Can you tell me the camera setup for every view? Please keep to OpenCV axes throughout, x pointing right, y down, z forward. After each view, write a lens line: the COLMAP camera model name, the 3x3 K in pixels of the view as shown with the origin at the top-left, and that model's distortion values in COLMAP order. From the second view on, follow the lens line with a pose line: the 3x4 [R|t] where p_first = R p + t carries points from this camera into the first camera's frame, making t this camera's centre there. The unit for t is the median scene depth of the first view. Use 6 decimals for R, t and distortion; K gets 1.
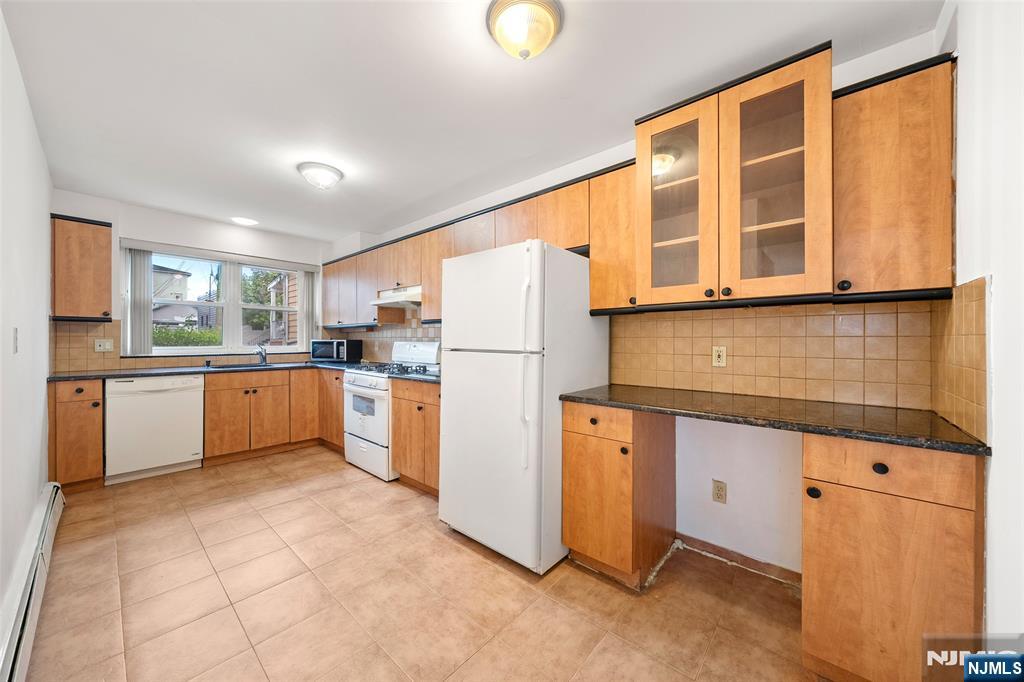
lens RADIAL K [[352.8, 0, 509.3], [0, 352.8, 340.0], [0, 0, 1]] dist [-0.005660, 0.000050]
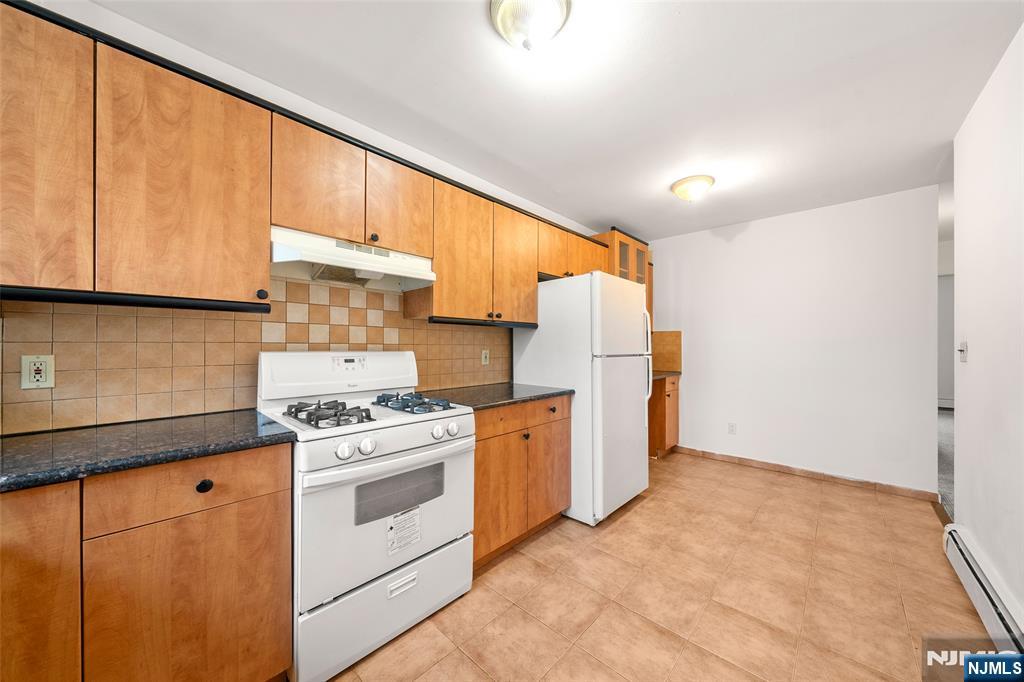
lens RADIAL K [[352.8, 0, 501.6], [0, 352.8, 343.8], [0, 0, 1]] dist [-0.005660, 0.000050]
pose [[0.061281, 0.004898, 0.998109, -0.968426], [-0.000152, 0.999988, -0.004898, -0.005274], [-0.998121, 0.000148, 0.061281, 0.948152]]
